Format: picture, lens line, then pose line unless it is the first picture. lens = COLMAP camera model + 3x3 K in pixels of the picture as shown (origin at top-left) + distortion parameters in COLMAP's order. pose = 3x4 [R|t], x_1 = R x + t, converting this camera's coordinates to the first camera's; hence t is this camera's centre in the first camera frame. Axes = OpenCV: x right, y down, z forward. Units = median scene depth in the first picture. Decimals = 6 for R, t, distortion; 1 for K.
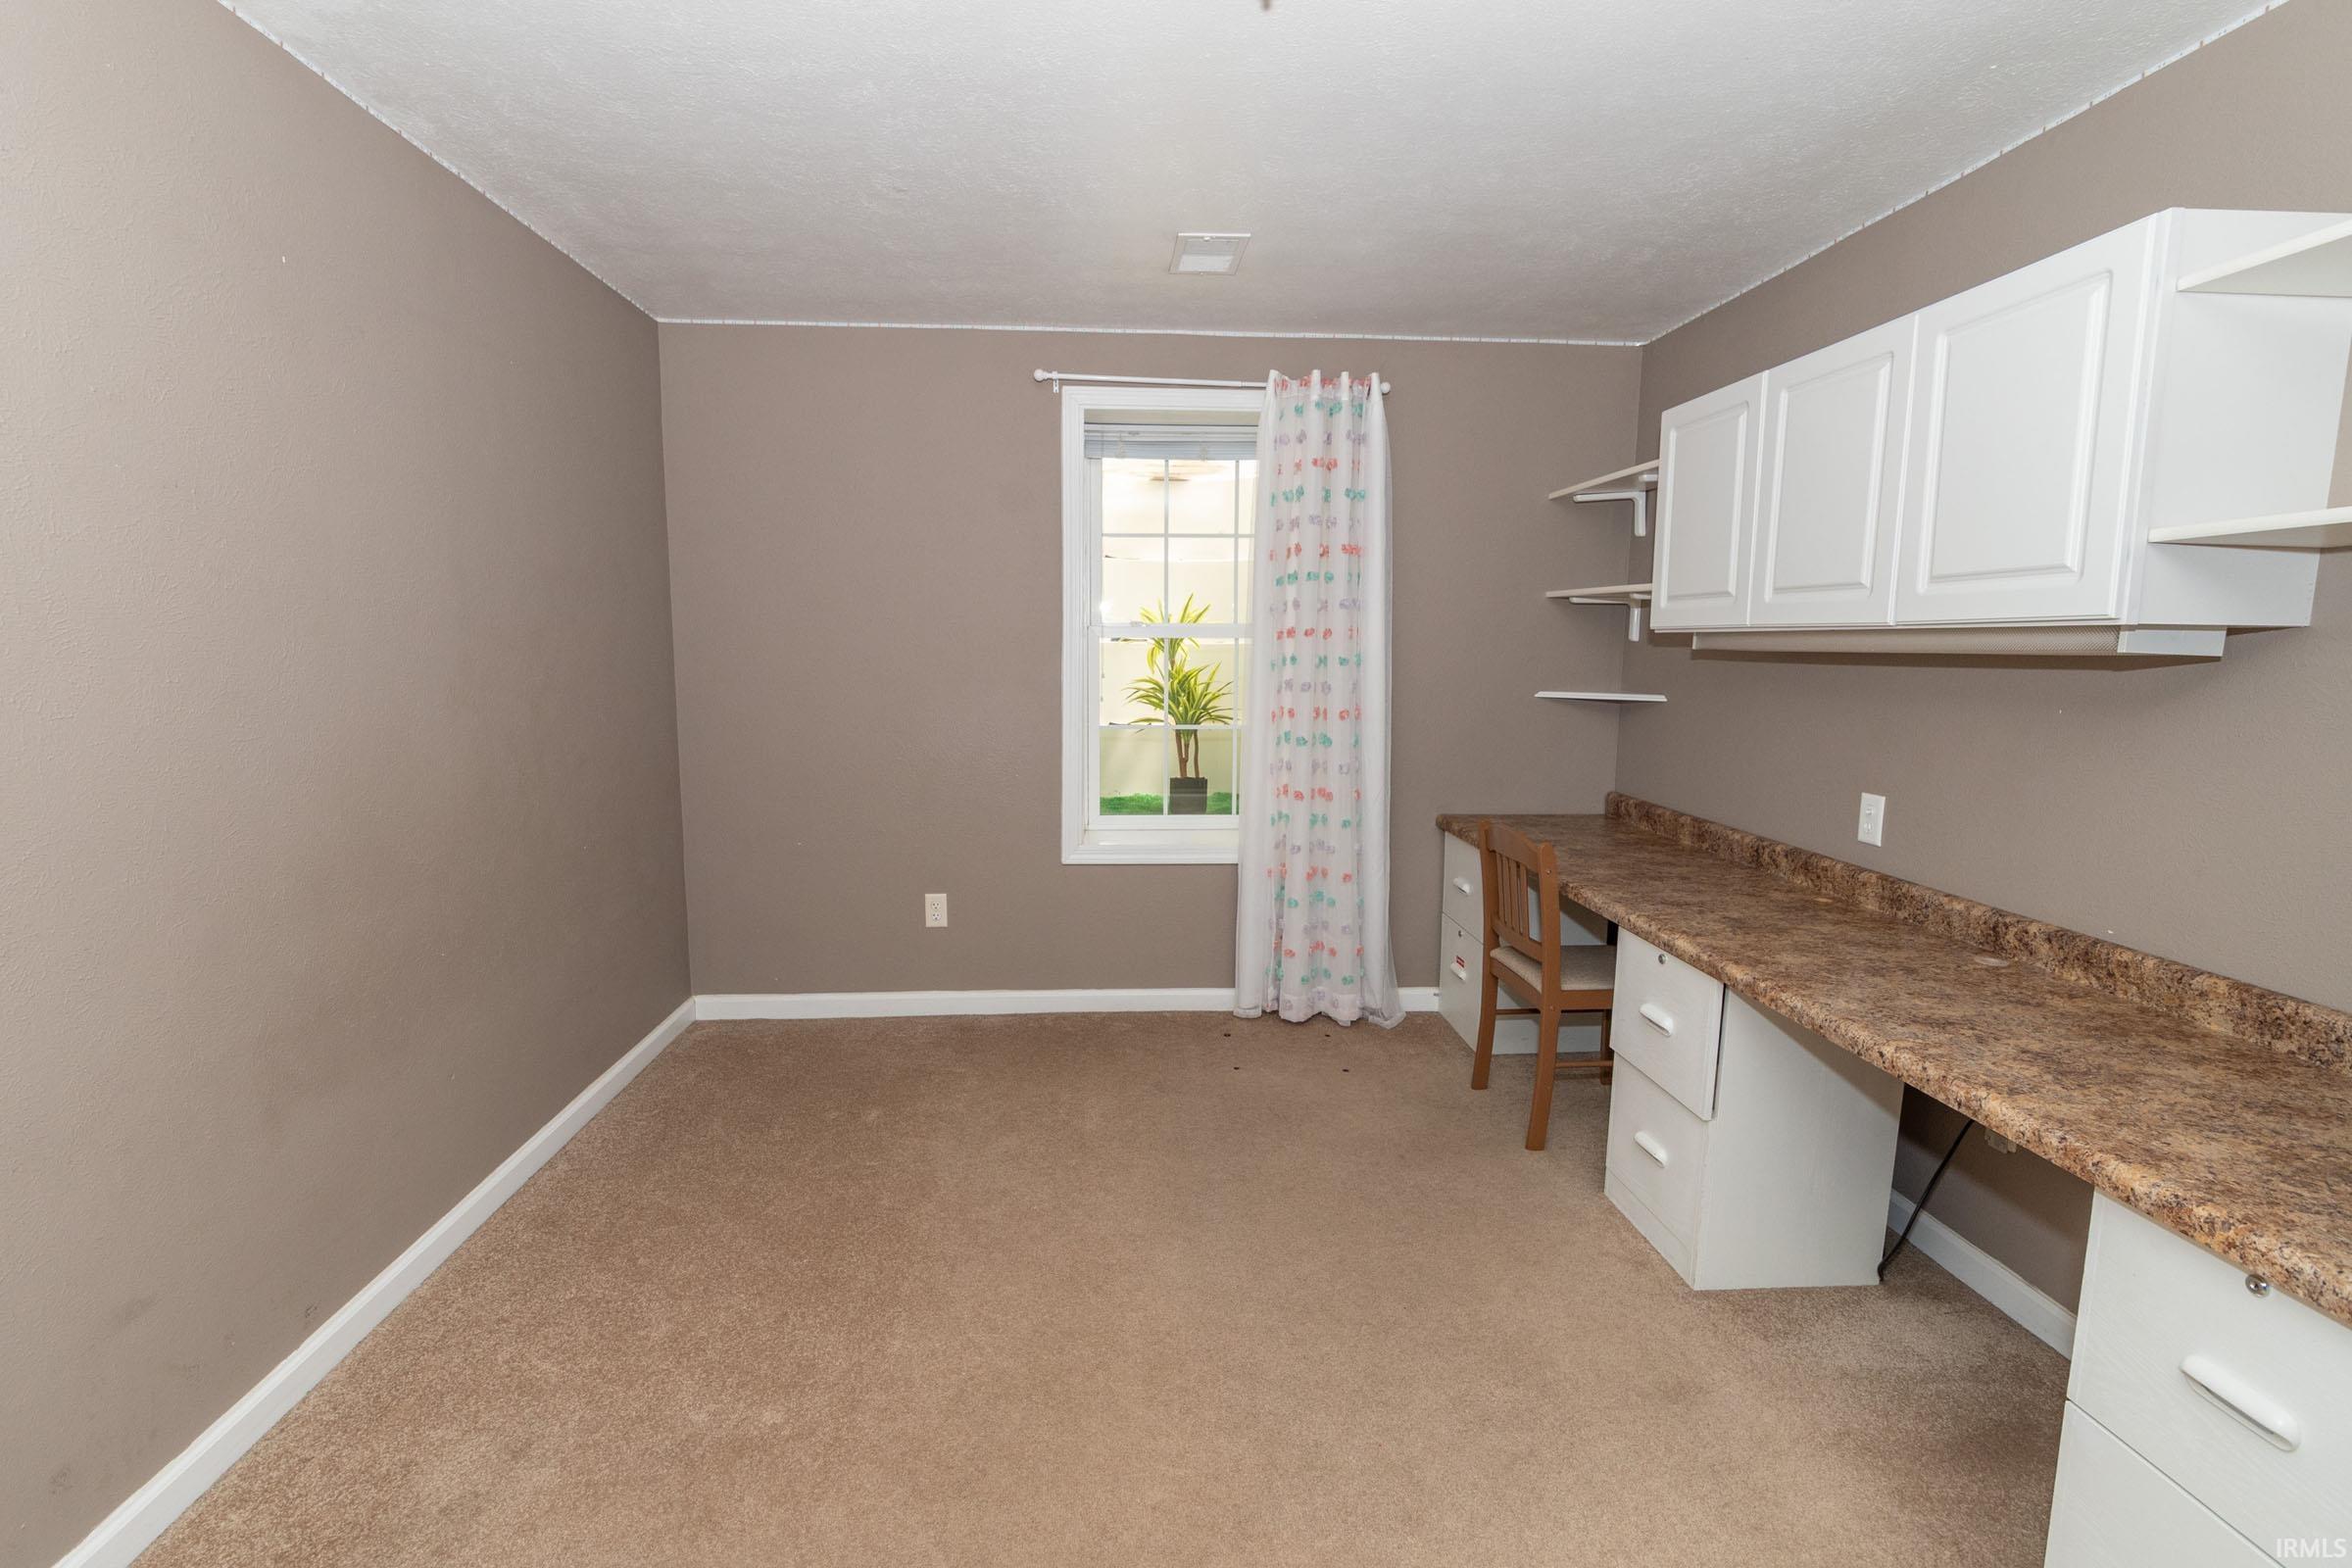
lens RADIAL K [[1049.4, 0, 1188.9], [0, 1049.4, 772.3], [0, 0, 1]] dist [0.006860, -0.003429]
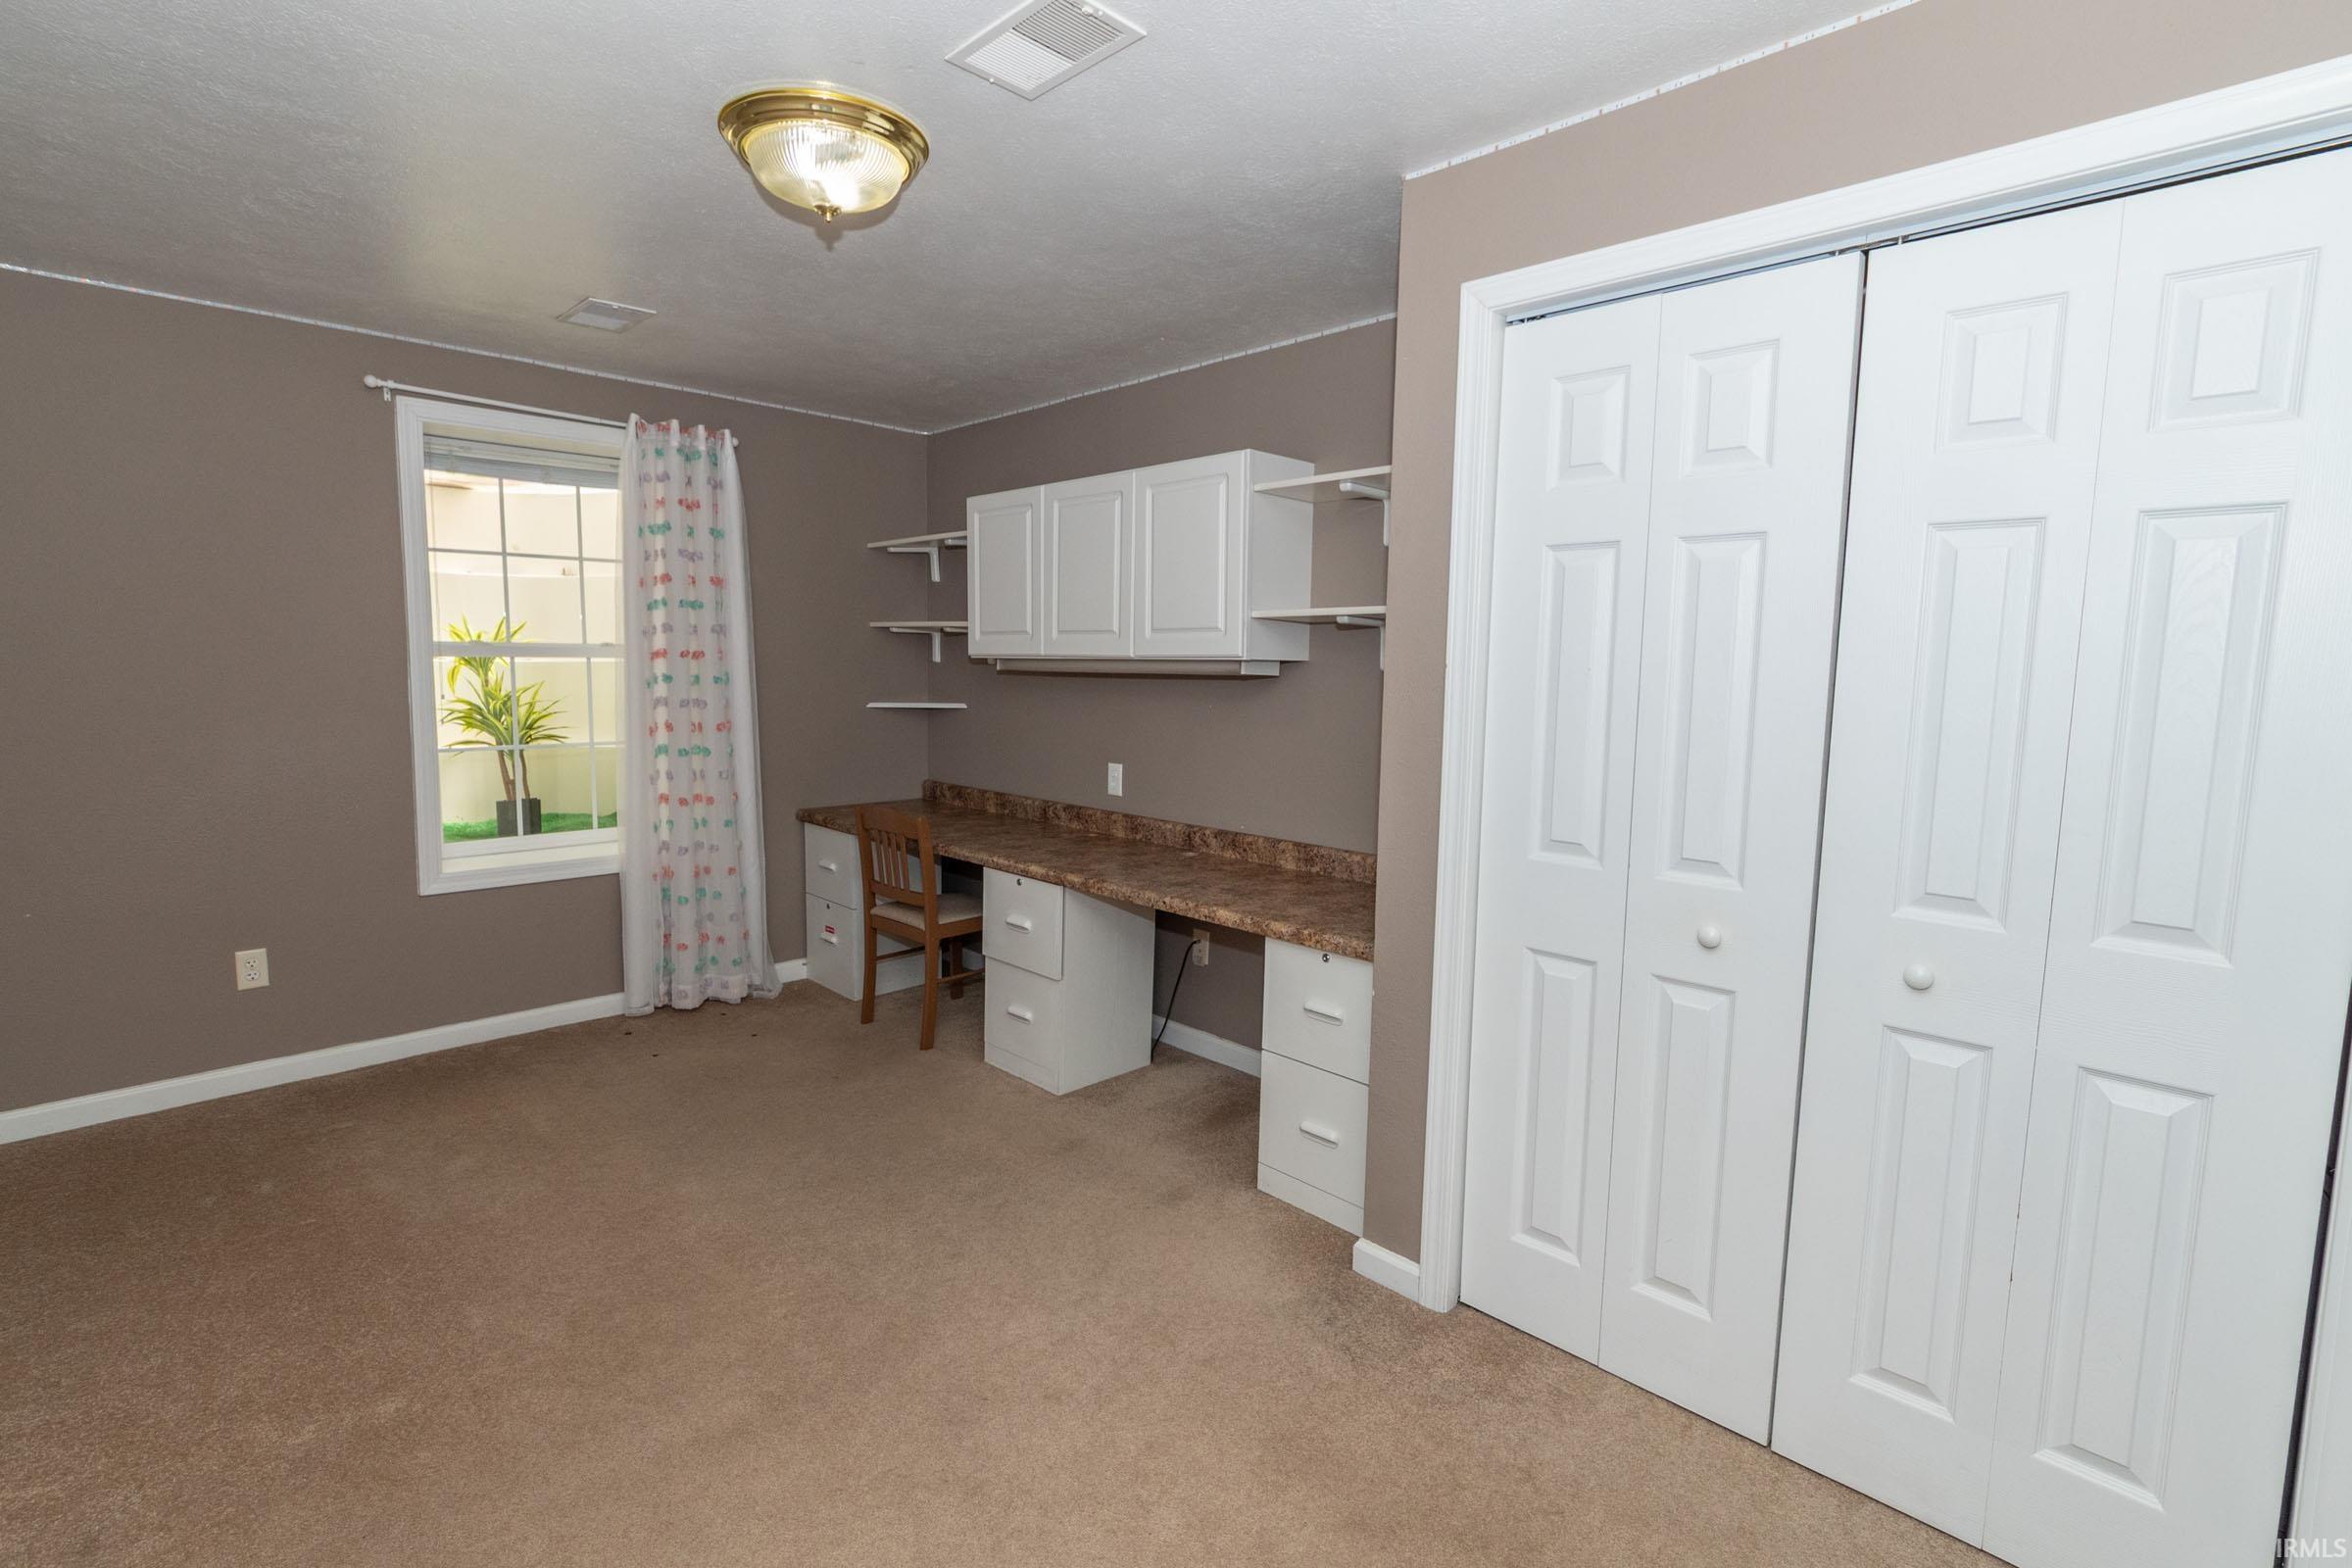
lens RADIAL K [[1049.4, 0, 1163.3], [0, 1049.4, 775.6], [0, 0, 1]] dist [0.006860, -0.003429]
pose [[0.753842, -0.068355, 0.653491, -0.260989], [0.073440, 0.997107, 0.019580, 0.011250], [-0.652939, 0.033232, 0.756681, -0.183324]]
